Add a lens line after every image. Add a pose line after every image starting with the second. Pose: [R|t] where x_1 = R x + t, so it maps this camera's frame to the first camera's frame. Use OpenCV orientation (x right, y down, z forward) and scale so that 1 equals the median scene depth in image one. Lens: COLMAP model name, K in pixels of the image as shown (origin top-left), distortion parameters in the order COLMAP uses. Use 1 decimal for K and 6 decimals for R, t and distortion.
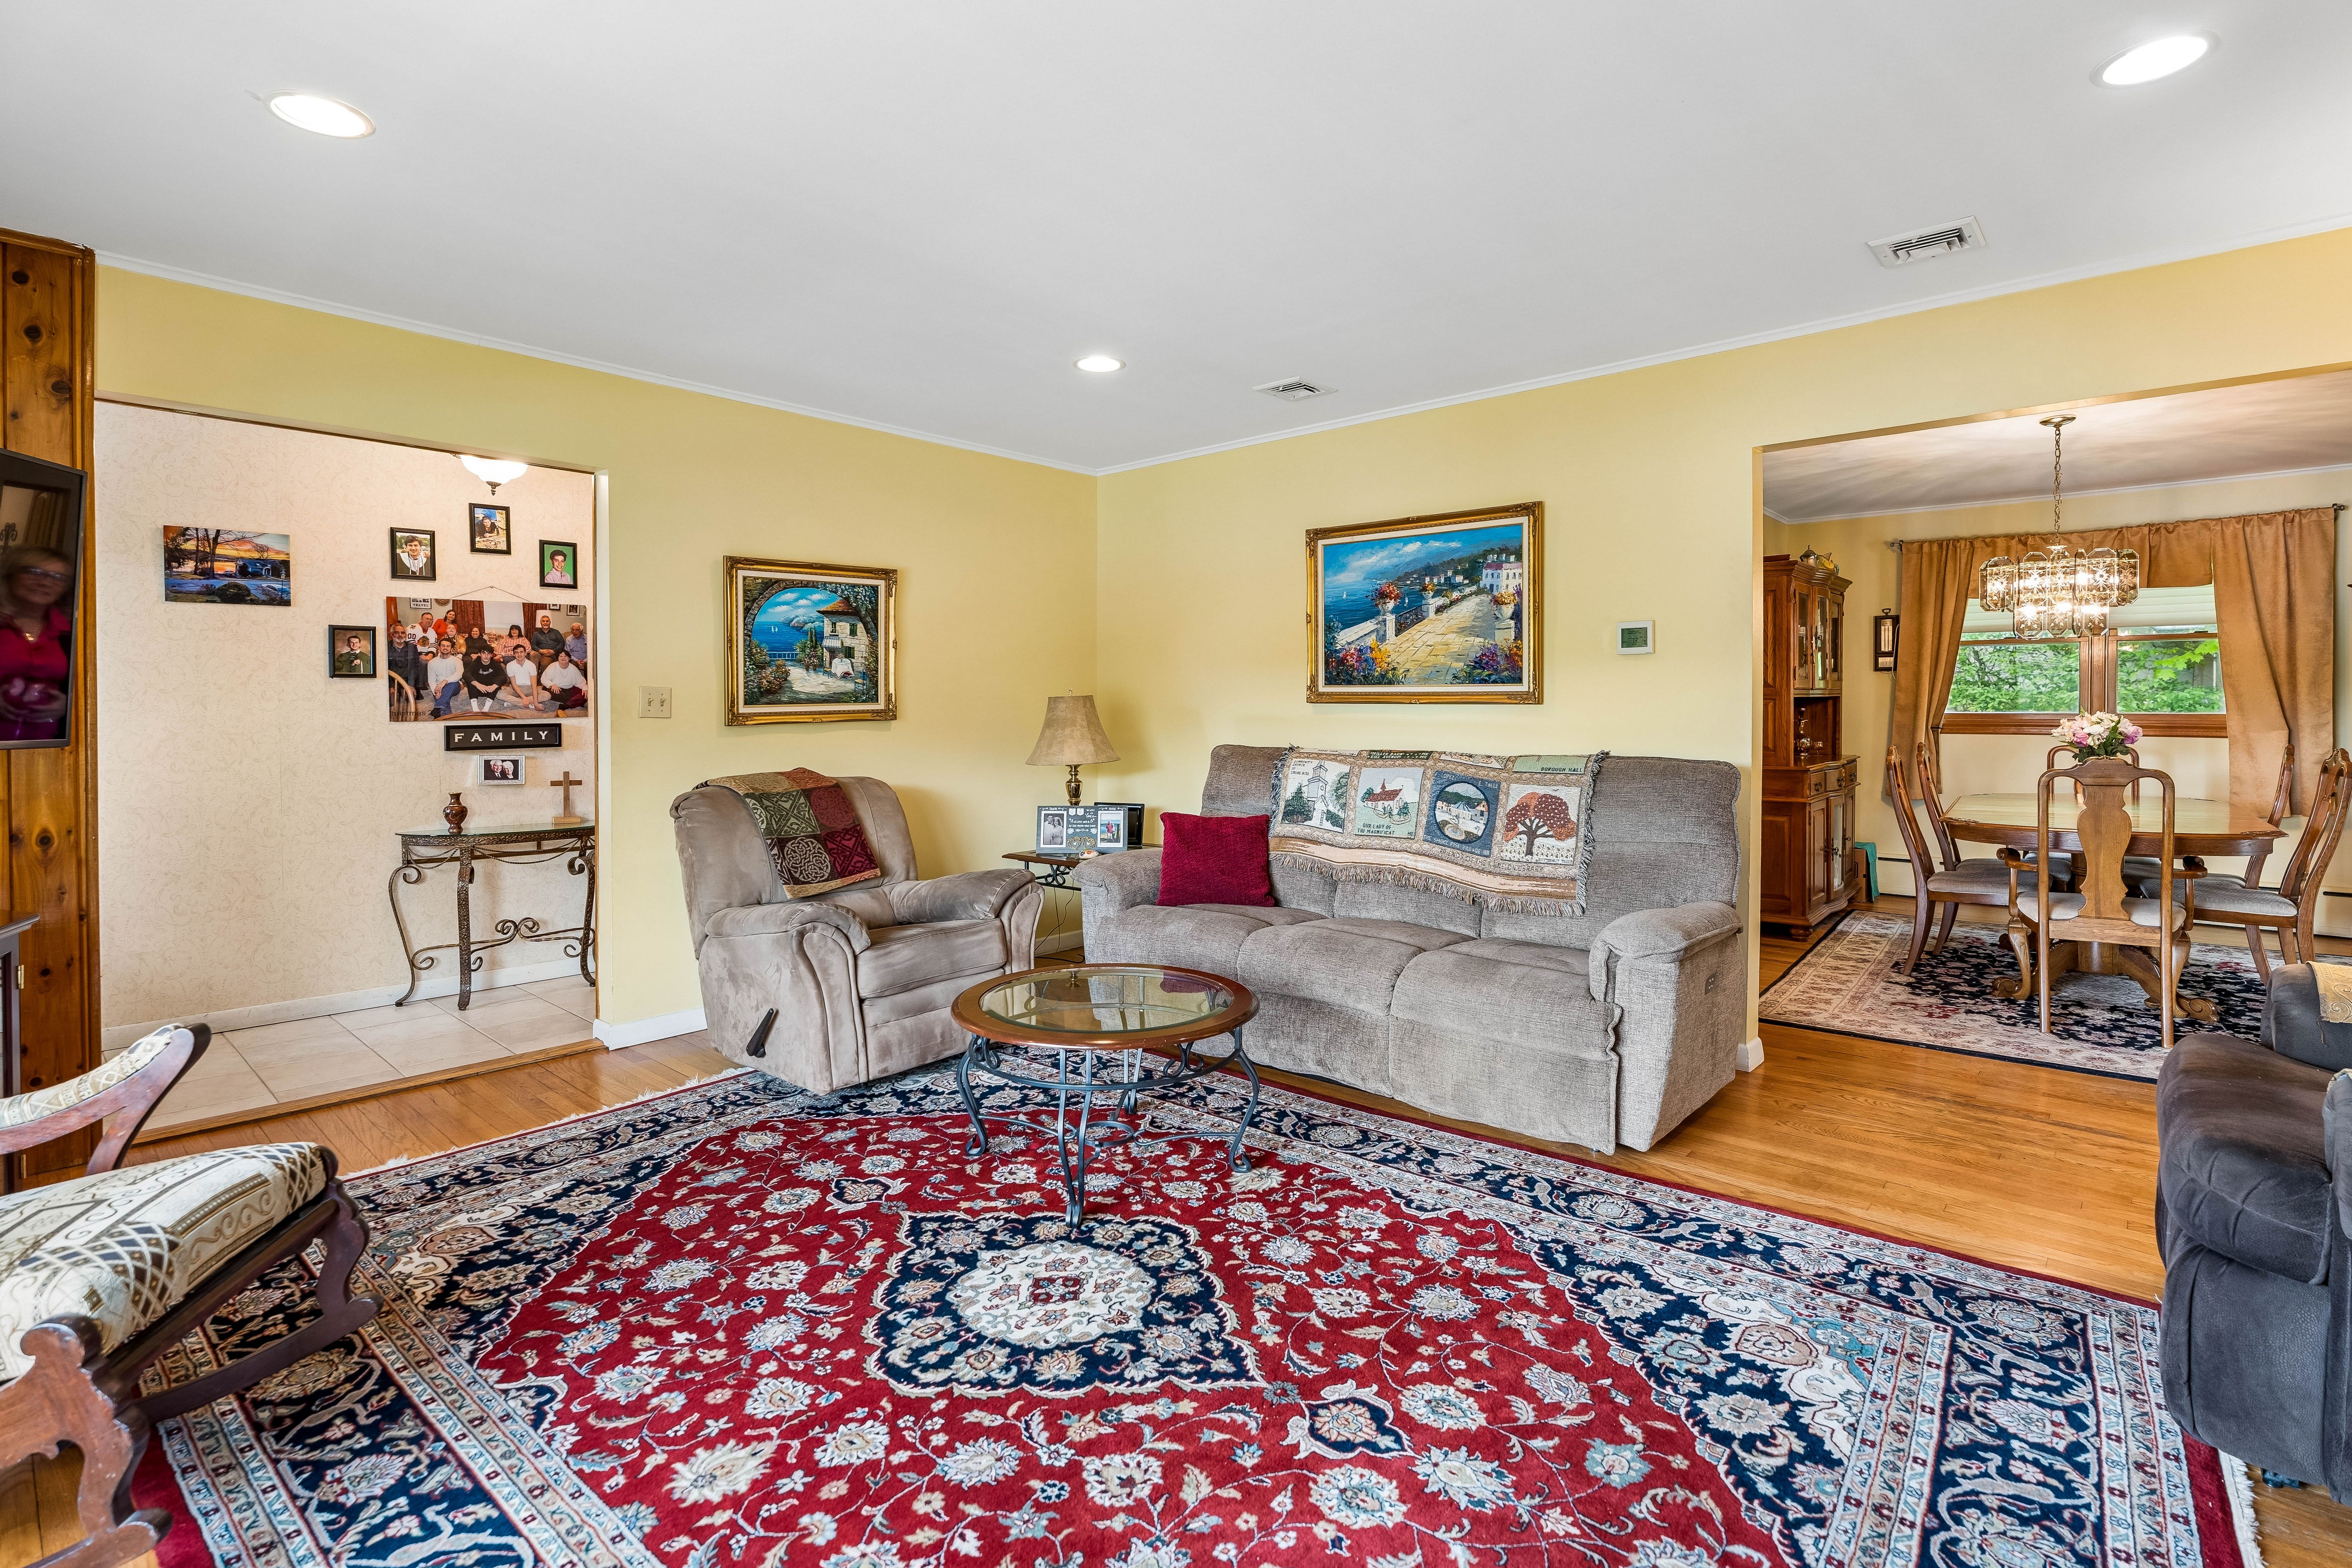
lens RADIAL K [[1067.7, 0, 1189.0], [0, 1067.7, 710.4], [0, 0, 1]] dist [-0.016060, -0.000309]
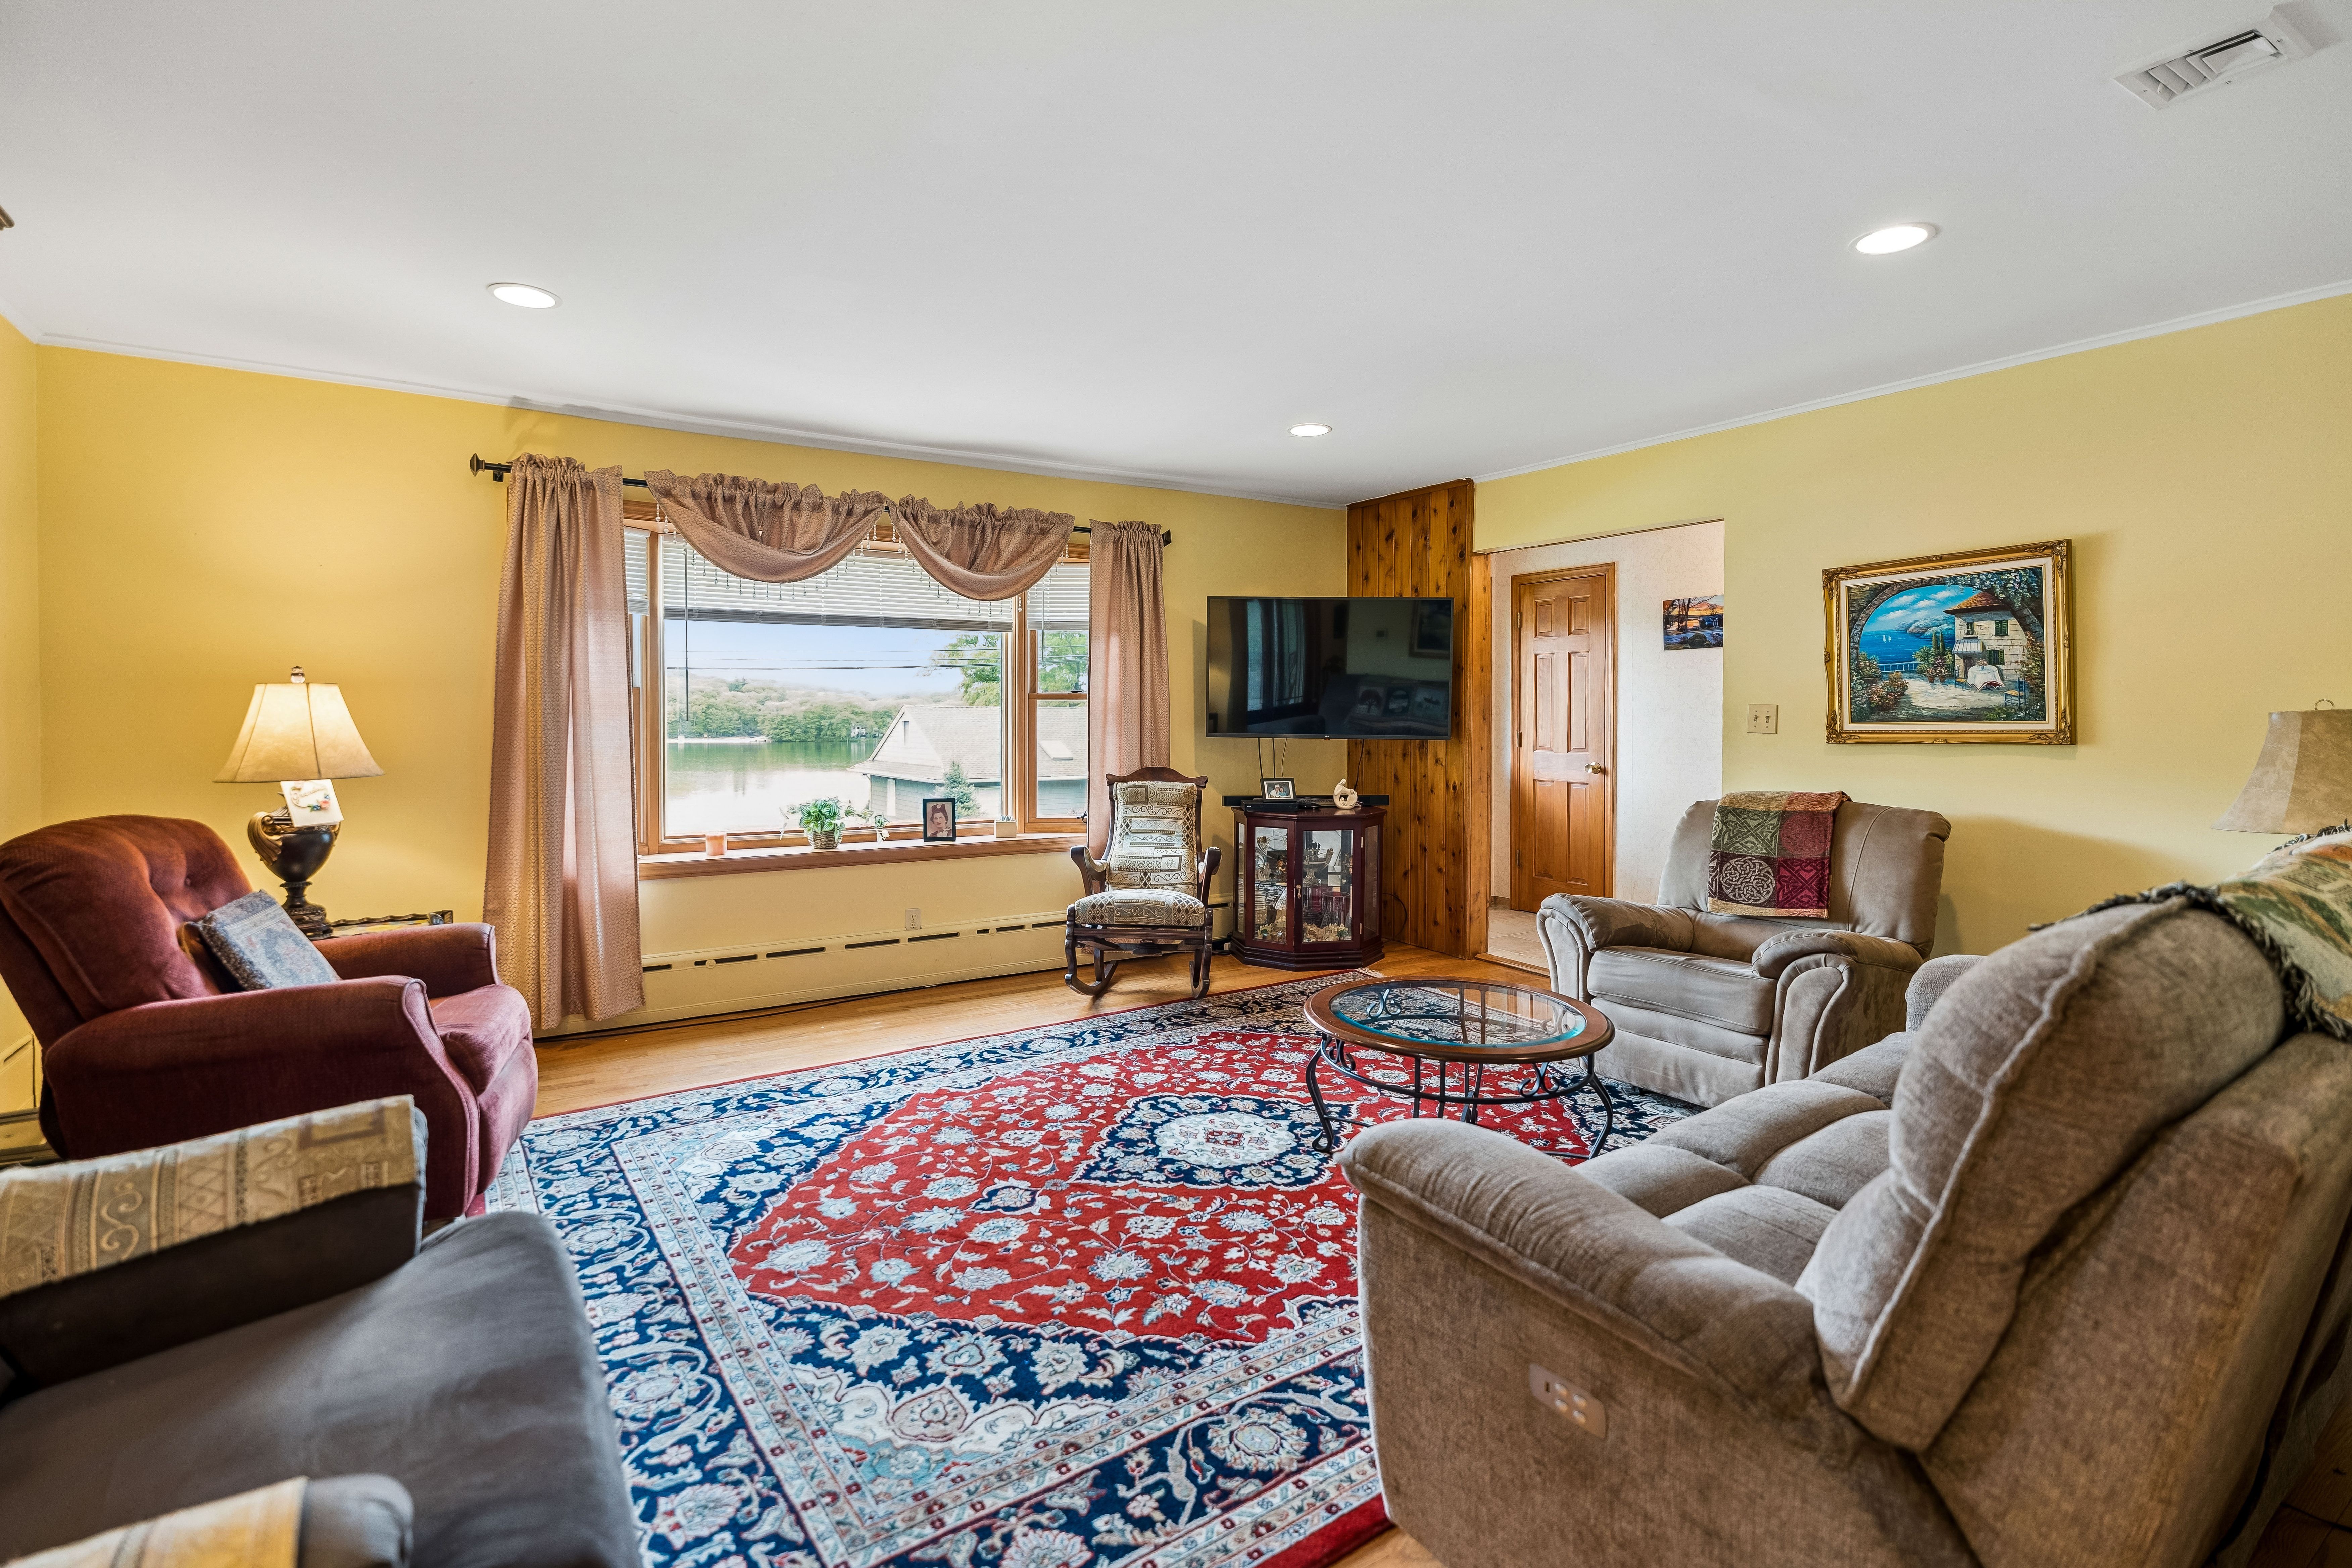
lens RADIAL K [[1067.7, 0, 1189.1], [0, 1067.7, 711.5], [0, 0, 1]] dist [-0.016060, -0.000309]
pose [[-0.234150, -0.001965, -0.972198, 1.367099], [-0.007991, 0.999968, -0.000096, -0.021130], [0.972168, 0.007747, -0.234159, 1.391664]]
